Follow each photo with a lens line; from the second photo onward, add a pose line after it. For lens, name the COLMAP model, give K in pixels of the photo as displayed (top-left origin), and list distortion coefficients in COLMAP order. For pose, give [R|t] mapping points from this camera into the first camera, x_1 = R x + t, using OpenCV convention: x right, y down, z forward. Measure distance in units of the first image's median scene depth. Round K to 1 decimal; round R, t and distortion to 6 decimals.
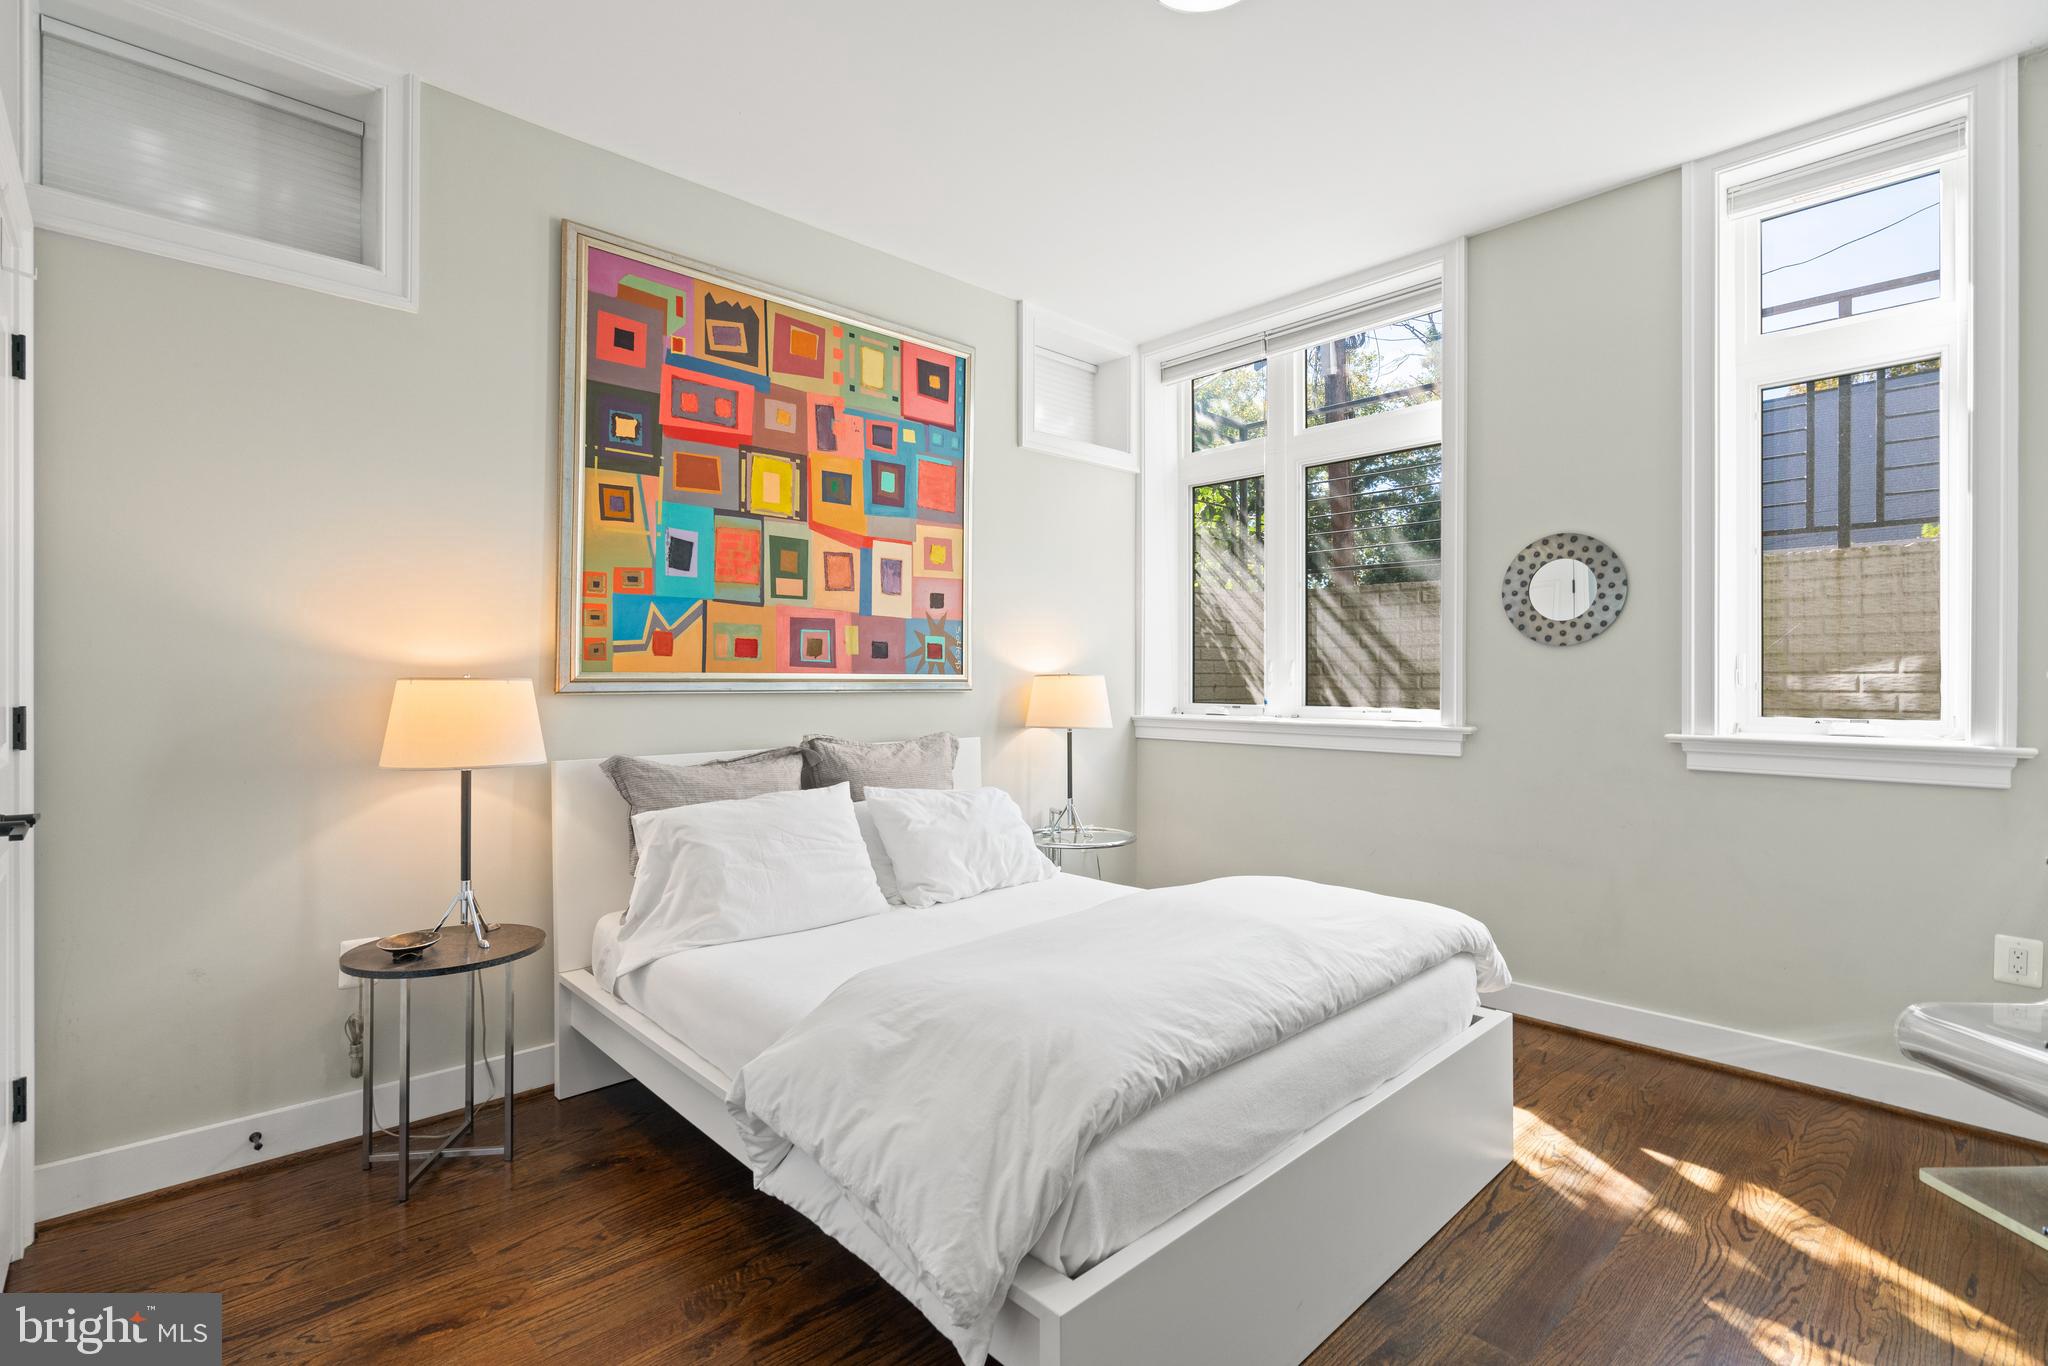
lens RADIAL K [[946.7, 0, 1011.5], [0, 946.7, 678.8], [0, 0, 1]] dist [-0.004199, 0.001319]
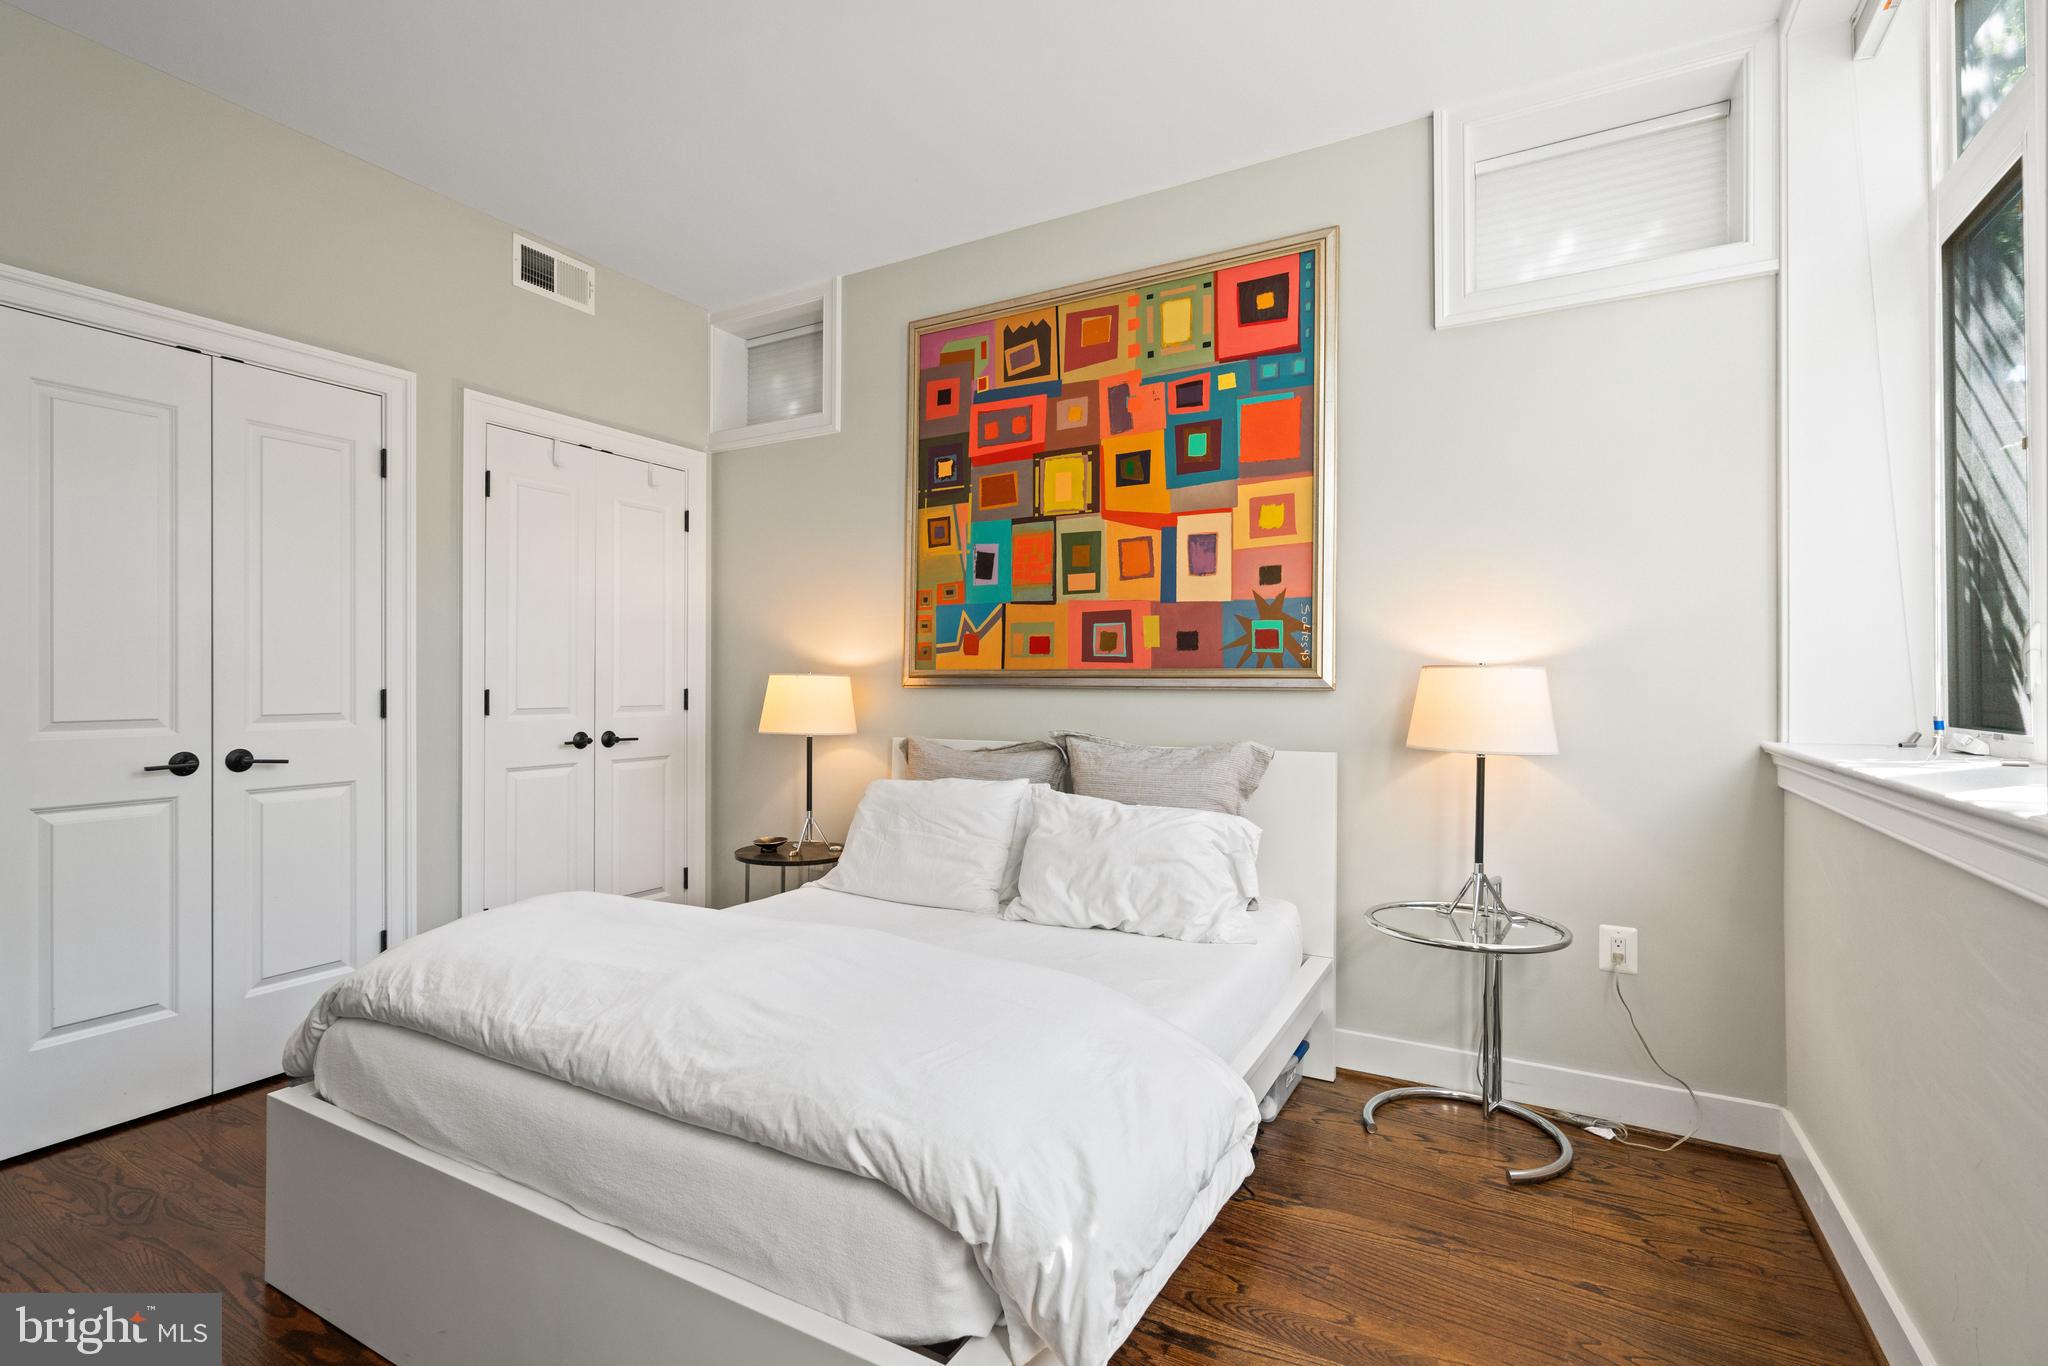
lens RADIAL K [[946.7, 0, 1011.5], [0, 946.7, 678.8], [0, 0, 1]] dist [-0.004199, 0.001319]
pose [[0.301625, -0.002964, -0.953422, 0.702261], [-0.002794, 0.999988, -0.003993, 0.009007], [0.953423, 0.003869, 0.301613, 0.641503]]
